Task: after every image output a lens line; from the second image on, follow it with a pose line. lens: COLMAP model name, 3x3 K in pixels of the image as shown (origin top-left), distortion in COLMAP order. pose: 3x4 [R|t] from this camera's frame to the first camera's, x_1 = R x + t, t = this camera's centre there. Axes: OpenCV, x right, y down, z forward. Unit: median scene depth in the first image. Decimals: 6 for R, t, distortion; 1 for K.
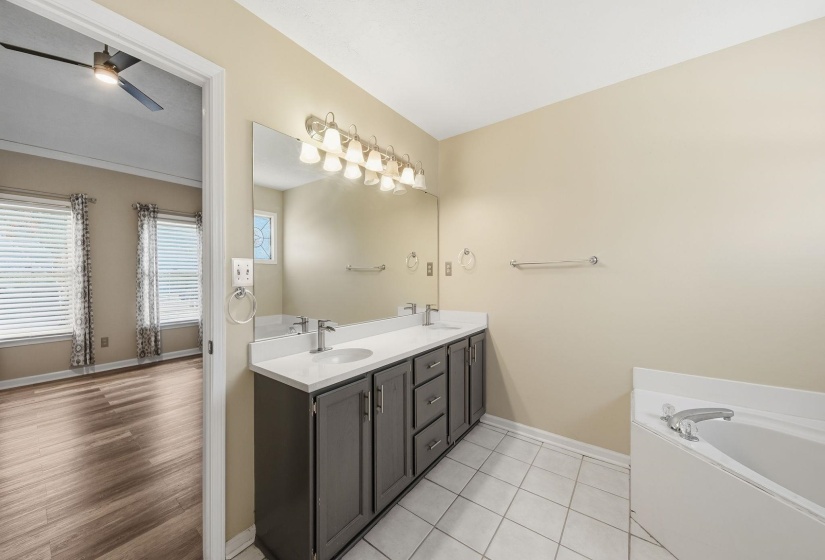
lens RADIAL K [[295.7, 0, 404.7], [0, 295.7, 273.7], [0, 0, 1]] dist [-0.000350, -0.001030]
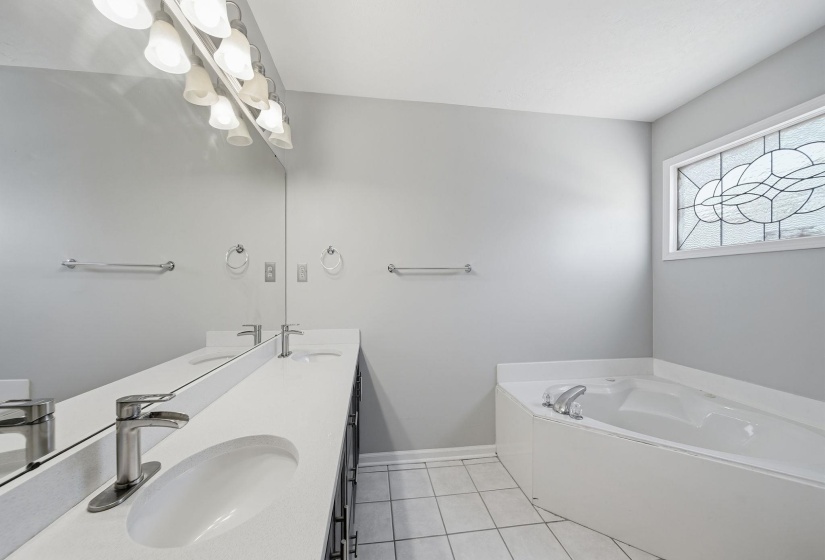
lens RADIAL K [[295.7, 0, 416.9], [0, 295.7, 283.0], [0, 0, 1]] dist [-0.000350, -0.001030]
pose [[0.699655, 0.009465, 0.714418, -0.209180], [-0.011141, 0.999935, -0.002337, 0.010160], [-0.714394, -0.006325, 0.699715, 0.361144]]
